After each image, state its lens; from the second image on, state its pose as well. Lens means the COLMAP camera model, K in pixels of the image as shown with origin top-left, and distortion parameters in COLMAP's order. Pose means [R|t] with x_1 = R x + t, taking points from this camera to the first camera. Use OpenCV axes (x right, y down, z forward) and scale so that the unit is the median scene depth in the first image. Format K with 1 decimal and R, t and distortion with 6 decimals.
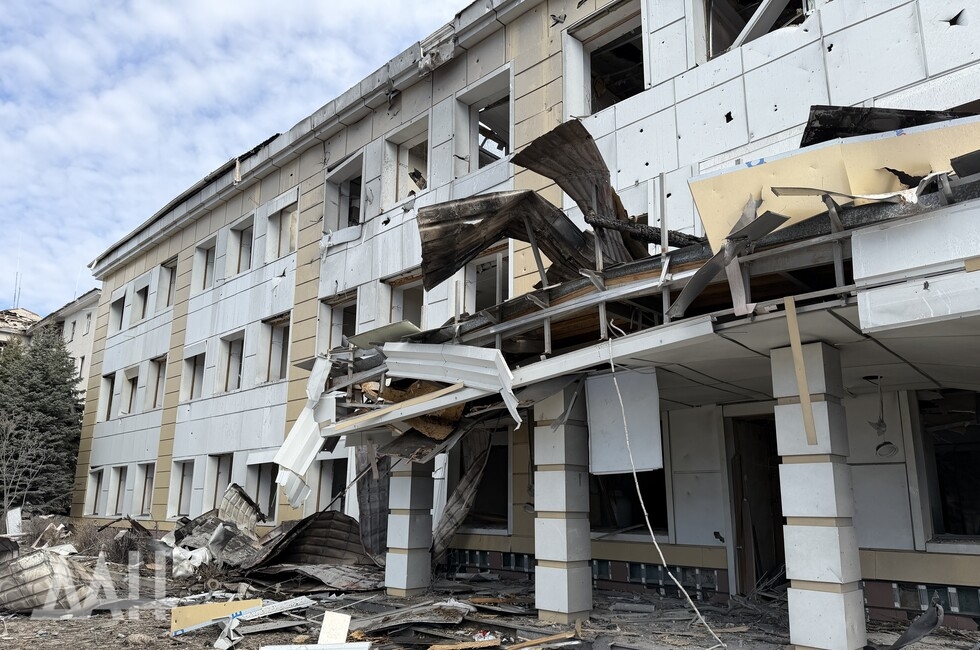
lens RADIAL K [[680.7, 0, 489.9], [0, 680.7, 364.2], [0, 0, 1]] dist [0.132108, -0.182480]
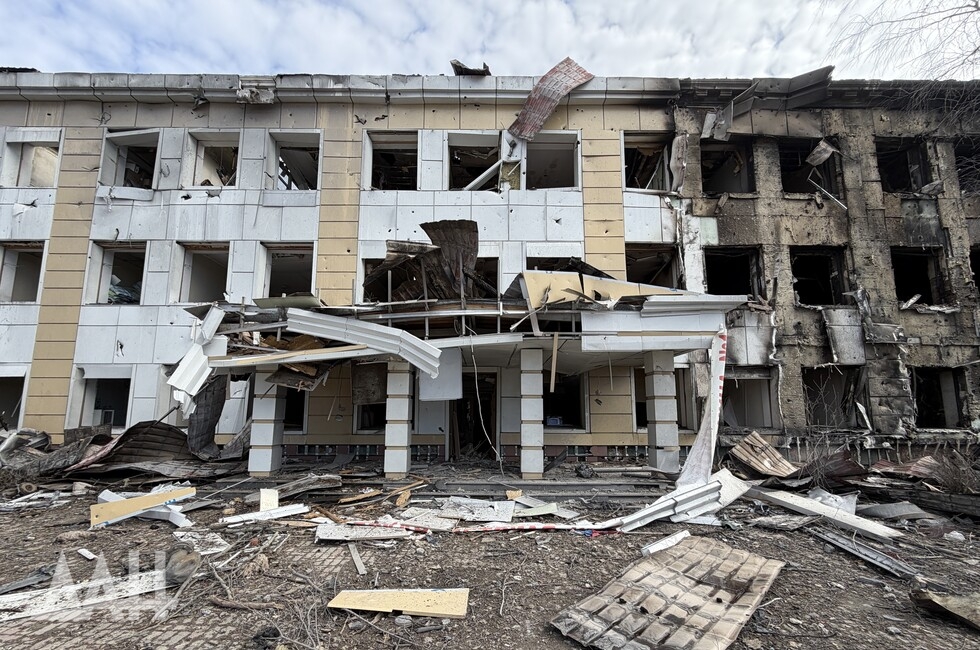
lens RADIAL K [[391.5, 0, 486.3], [0, 391.5, 367.9], [0, 0, 1]] dist [0.000916, 0.000021]
pose [[0.722097, 0.075563, 0.687653, -0.250755], [-0.137551, 0.989852, 0.035671, 0.004535], [-0.677979, -0.120346, 0.725163, 0.057583]]
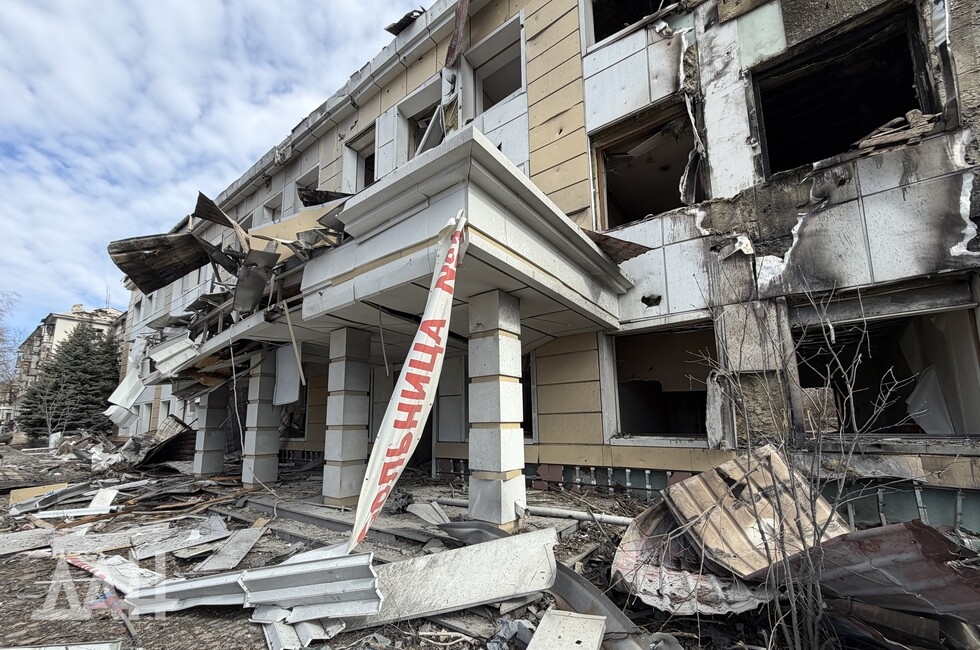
lens RADIAL K [[391.5, 0, 486.3], [0, 391.5, 367.9], [0, 0, 1]] dist [0.000916, 0.000021]
pose [[0.992645, -0.006529, 0.120887, 0.298723], [-0.000865, 0.998137, 0.061011, 0.004093], [-0.121060, -0.060667, 0.990790, -0.014965]]
